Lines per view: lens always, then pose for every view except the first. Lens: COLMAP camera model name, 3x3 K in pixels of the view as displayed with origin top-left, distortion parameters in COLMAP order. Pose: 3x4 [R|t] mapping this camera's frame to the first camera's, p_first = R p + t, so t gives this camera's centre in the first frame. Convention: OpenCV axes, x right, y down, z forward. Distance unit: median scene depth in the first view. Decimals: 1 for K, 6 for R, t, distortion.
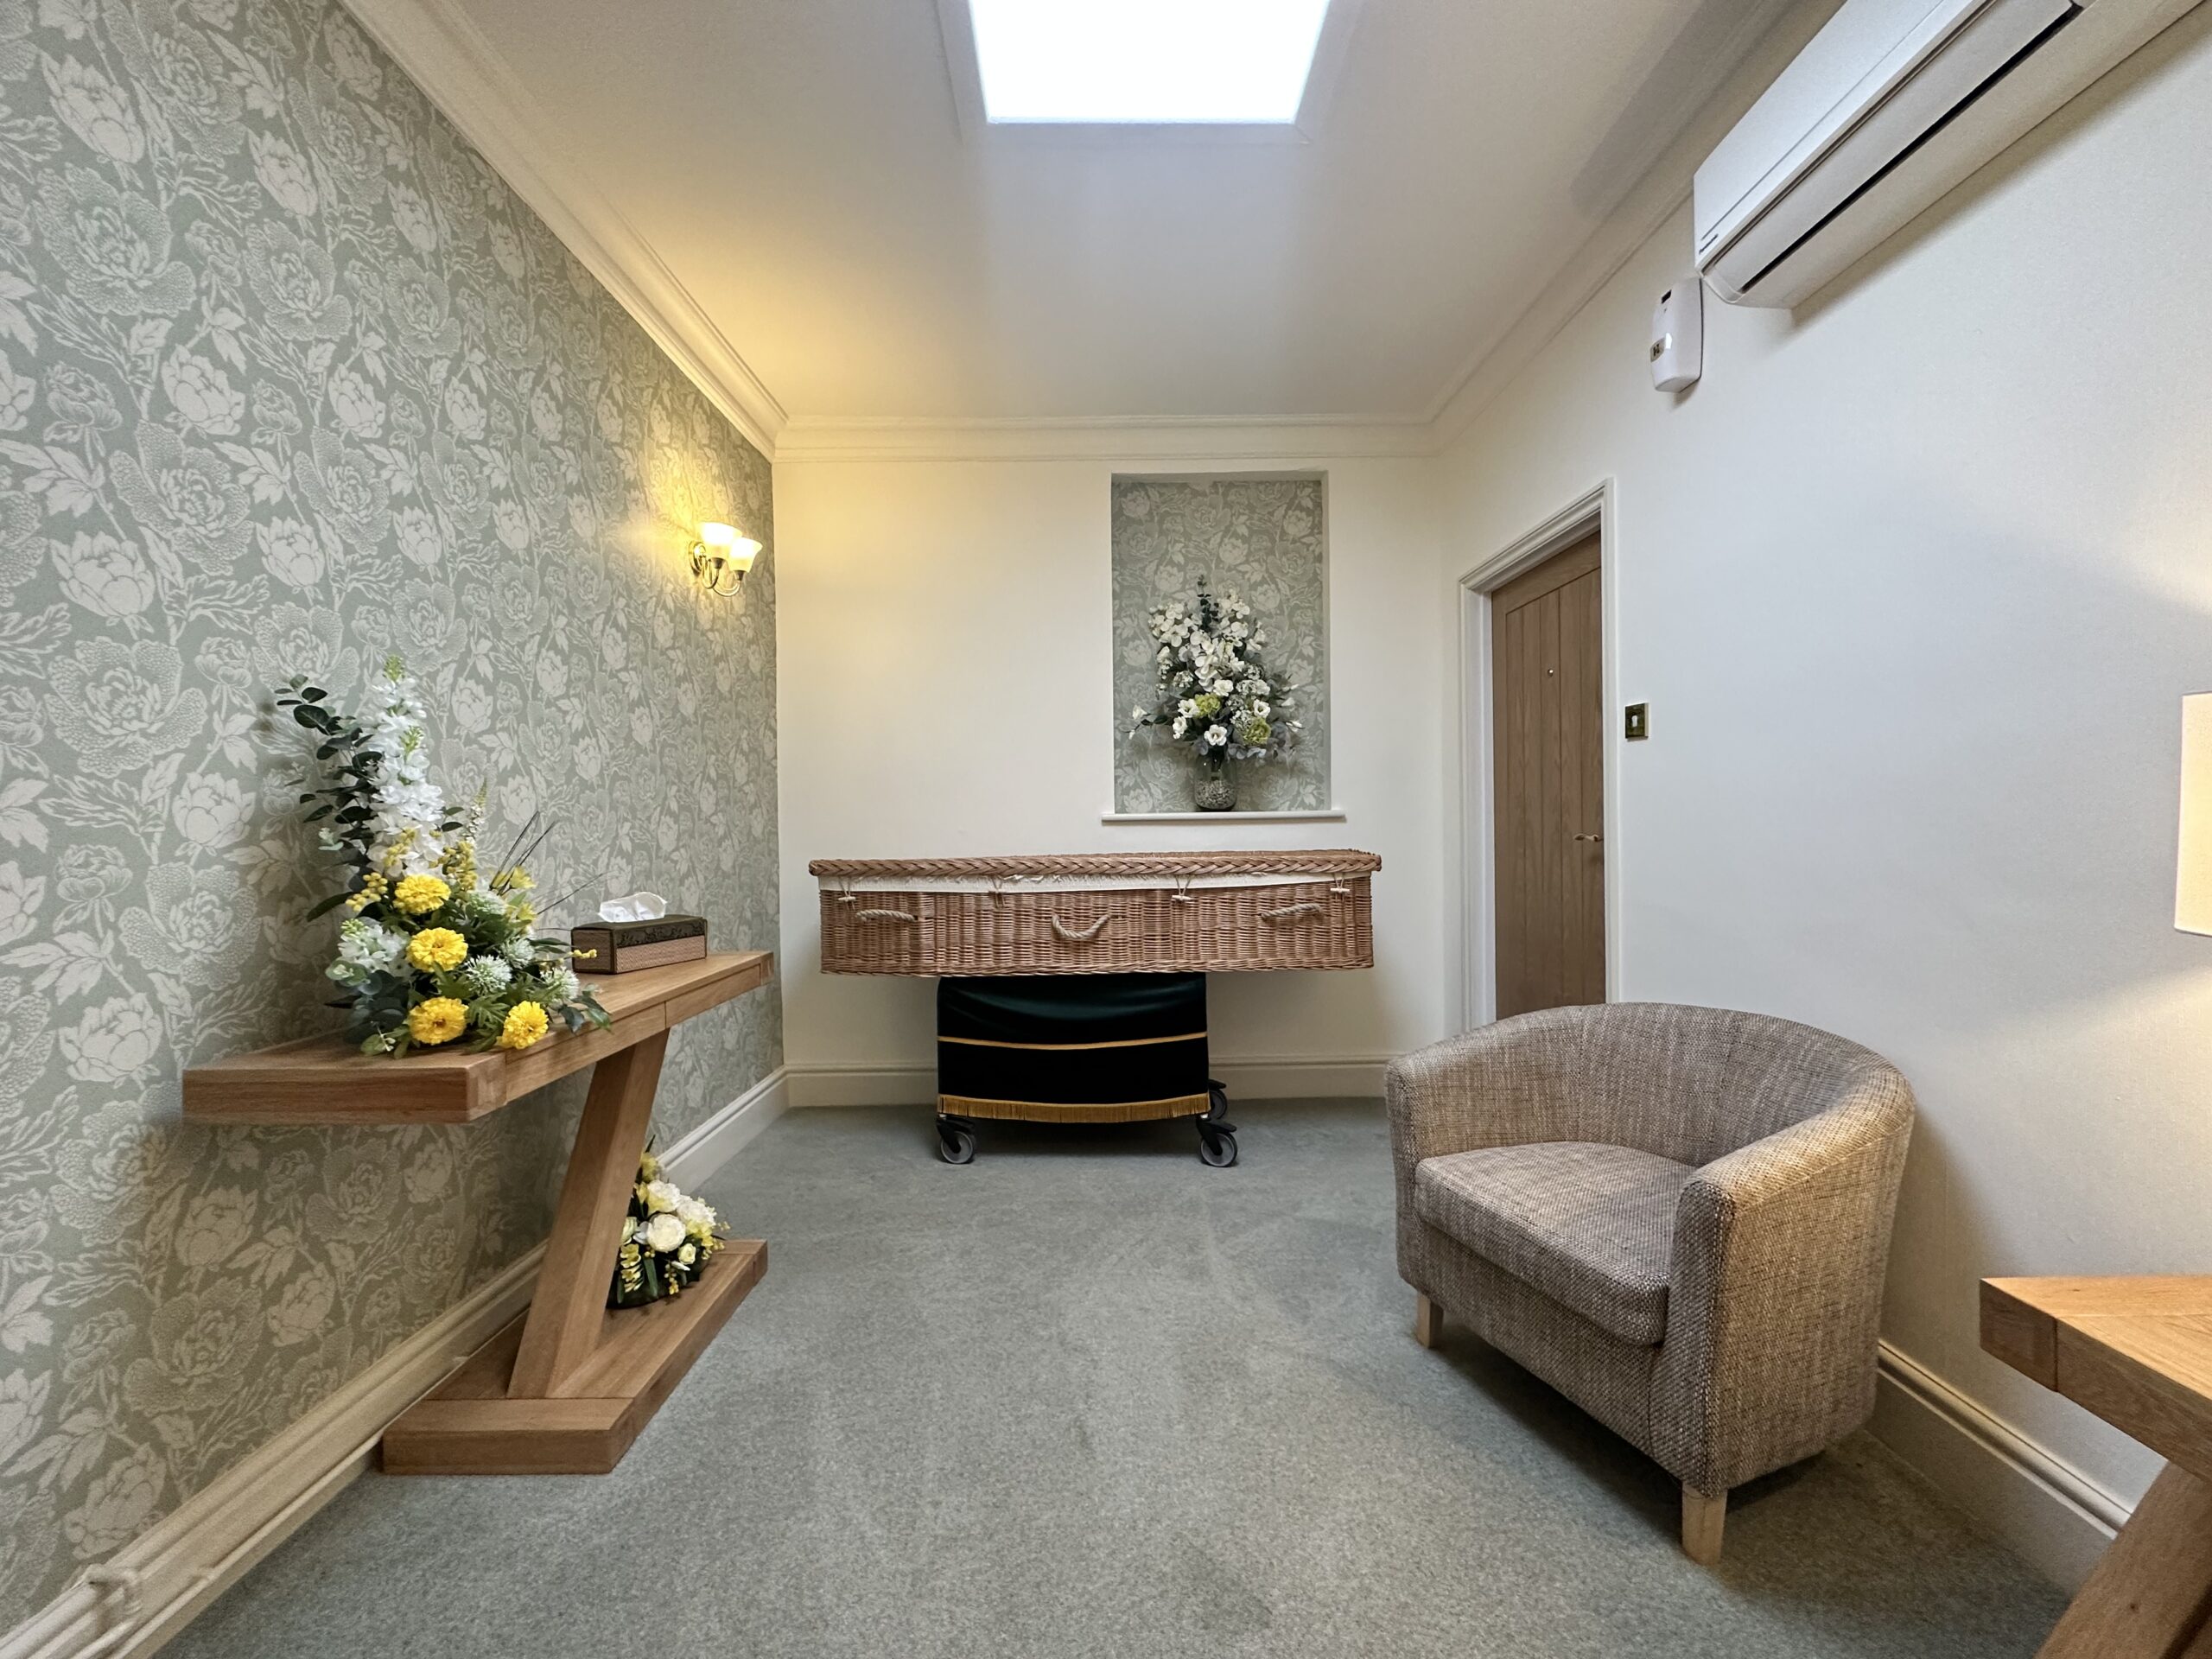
lens RADIAL K [[880.9, 0, 1103.4], [0, 880.9, 829.3], [0, 0, 1]] dist [-0.003561, 0.000773]
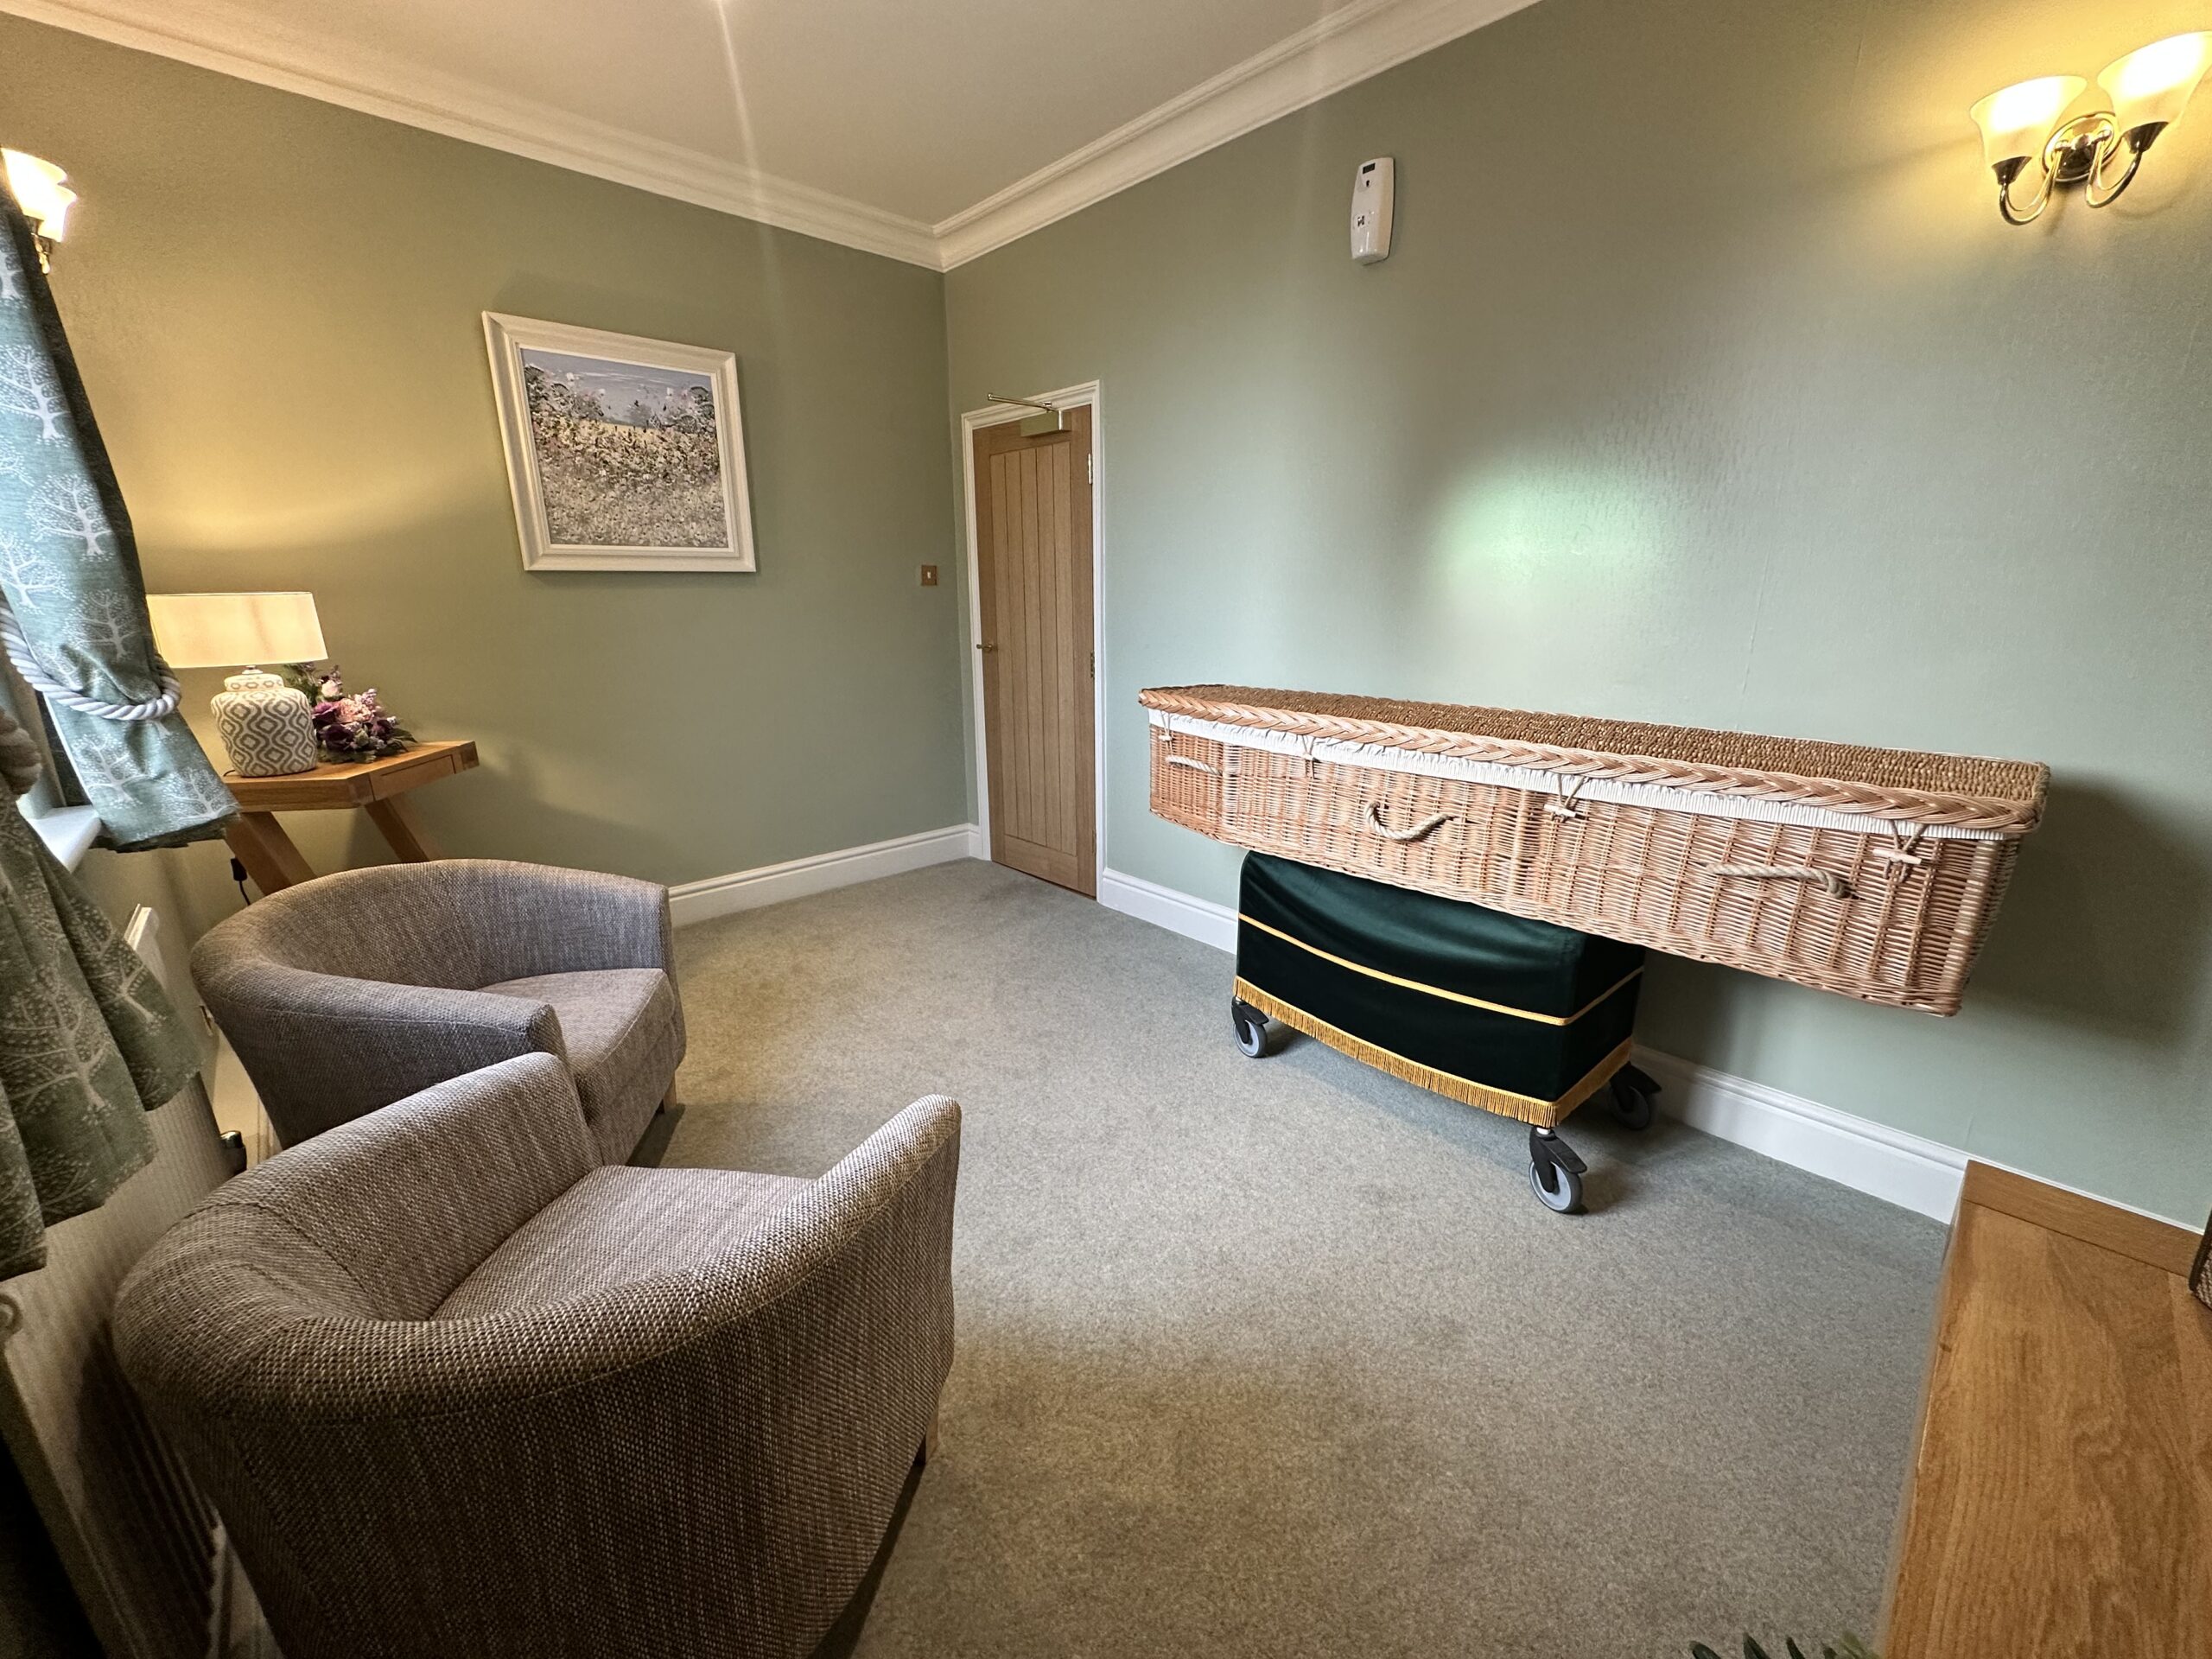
lens RADIAL K [[880.9, 0, 1100.6], [0, 880.9, 840.1], [0, 0, 1]] dist [-0.003561, 0.000773]
pose [[0.682364, 0.210583, -0.700024, 0.440459], [-0.004511, 0.958804, 0.284033, -0.108215], [0.730999, -0.190657, 0.655203, 0.518755]]
